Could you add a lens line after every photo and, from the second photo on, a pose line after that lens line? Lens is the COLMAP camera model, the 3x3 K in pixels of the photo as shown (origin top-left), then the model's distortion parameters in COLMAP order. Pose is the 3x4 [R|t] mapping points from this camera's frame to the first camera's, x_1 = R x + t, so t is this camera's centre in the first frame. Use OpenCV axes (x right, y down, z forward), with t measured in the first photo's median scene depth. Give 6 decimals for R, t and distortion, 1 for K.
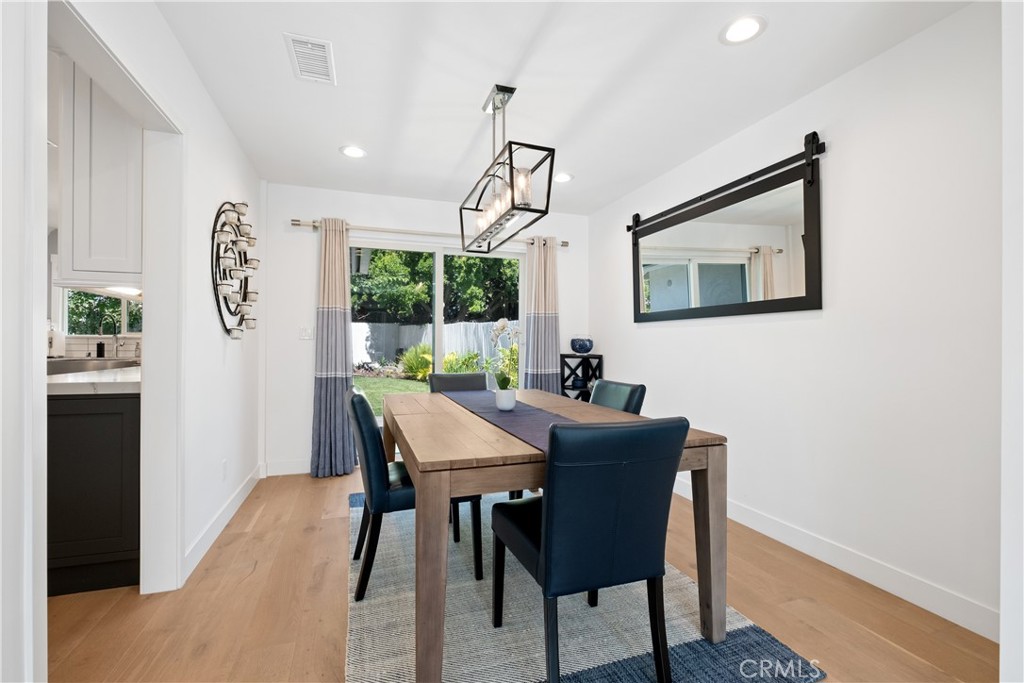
lens RADIAL K [[441.6, 0, 513.9], [0, 441.6, 346.9], [0, 0, 1]] dist [-0.007354, 0.000552]
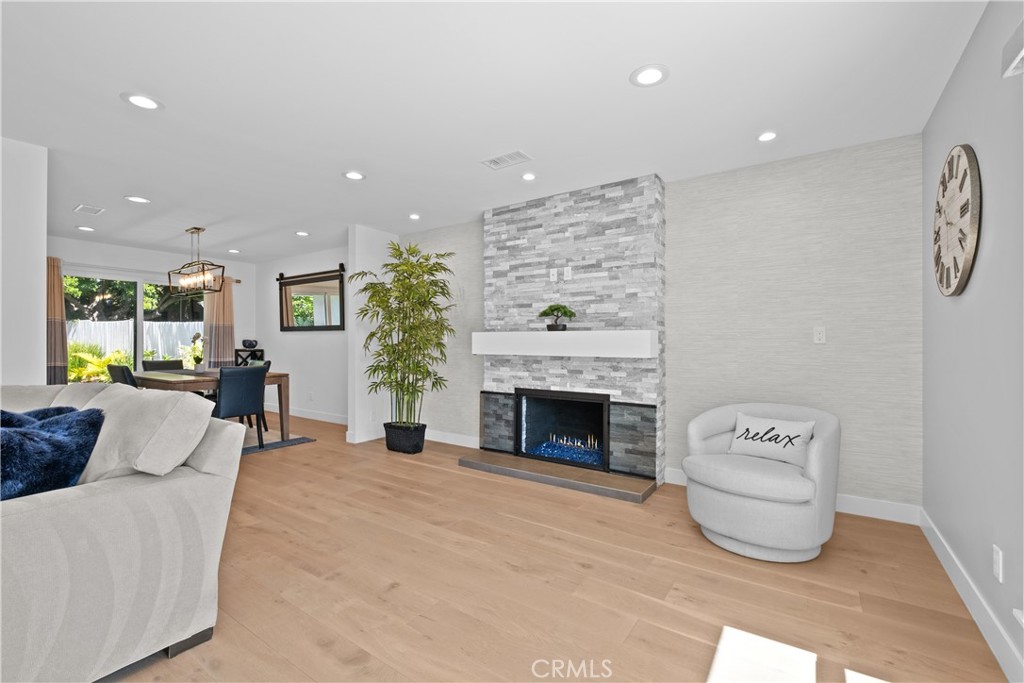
lens RADIAL K [[441.6, 0, 507.3], [0, 441.6, 341.5], [0, 0, 1]] dist [-0.007354, 0.000552]
pose [[0.808539, 0.001031, 0.588442, -0.042958], [0.002677, 0.999982, -0.005430, -0.000536], [-0.588437, 0.005965, 0.808521, -1.032071]]
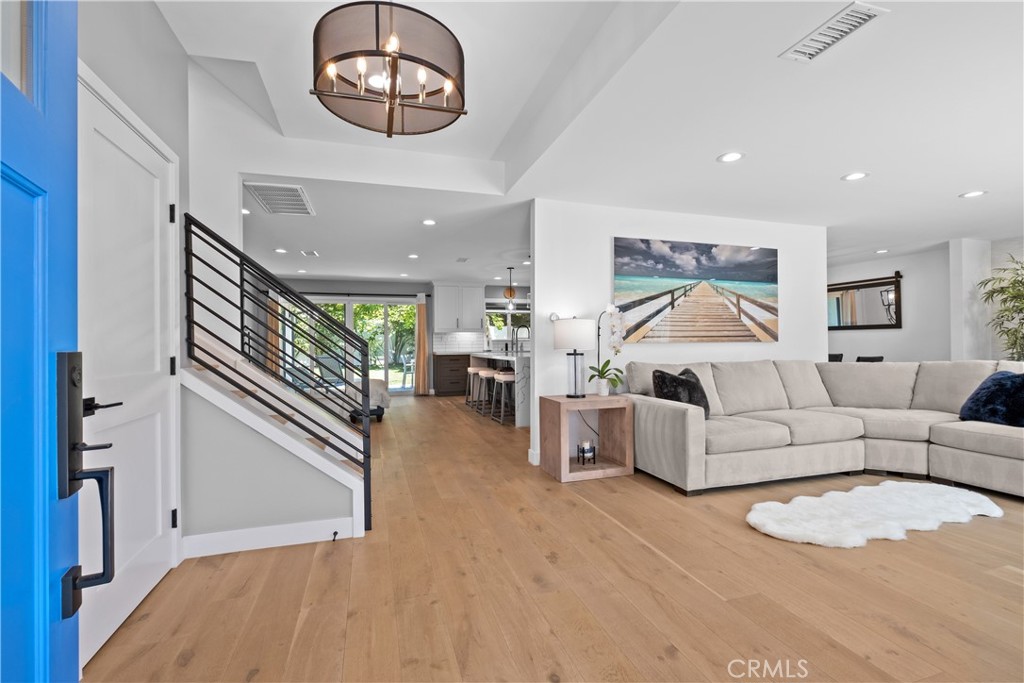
lens RADIAL K [[441.6, 0, 509.8], [0, 441.6, 341.4], [0, 0, 1]] dist [-0.007354, 0.000552]
pose [[0.999640, -0.005168, -0.026322, -1.186059], [0.004960, 0.999956, -0.007973, 0.011411], [0.026362, 0.007840, 0.999622, -1.298272]]
